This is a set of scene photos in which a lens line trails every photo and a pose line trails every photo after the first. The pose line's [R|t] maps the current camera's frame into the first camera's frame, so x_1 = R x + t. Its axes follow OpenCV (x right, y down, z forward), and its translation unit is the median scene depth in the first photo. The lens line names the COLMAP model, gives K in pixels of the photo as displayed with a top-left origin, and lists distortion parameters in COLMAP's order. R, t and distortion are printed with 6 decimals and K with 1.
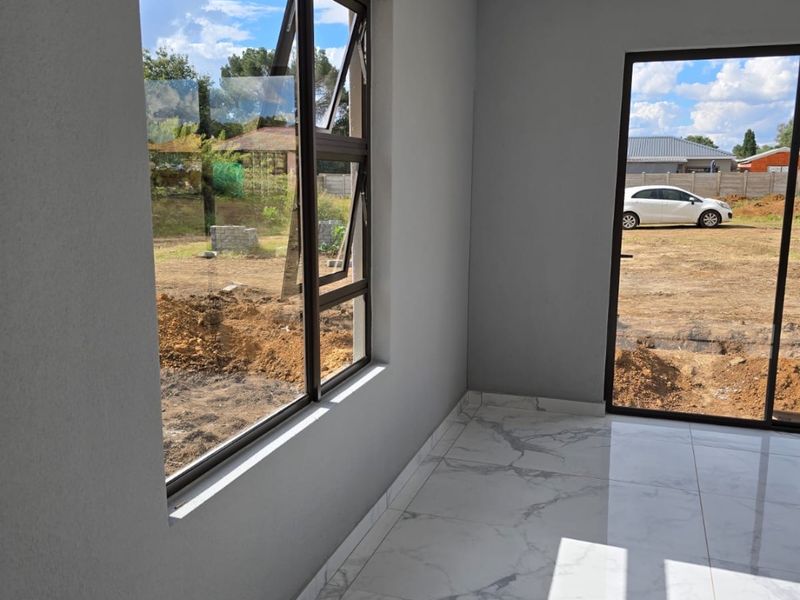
lens RADIAL K [[709.1, 0, 405.2], [0, 709.1, 299.4], [0, 0, 1]] dist [0.060890, -0.077902]
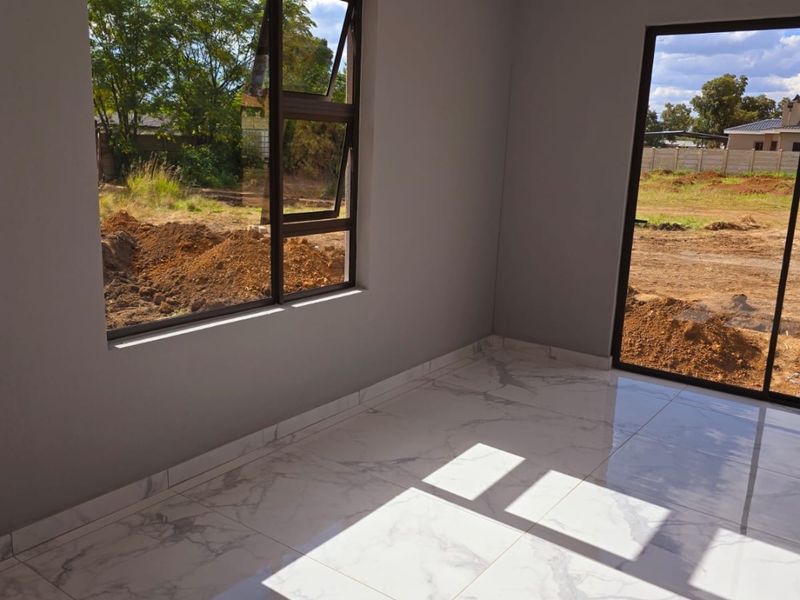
lens RADIAL K [[709.1, 0, 394.4], [0, 709.1, 302.4], [0, 0, 1]] dist [0.060890, -0.077902]
pose [[0.951731, 0.099631, -0.290313, 0.277556], [-0.085719, 0.994494, 0.060285, 0.025673], [0.294720, -0.032490, 0.955031, -0.119888]]
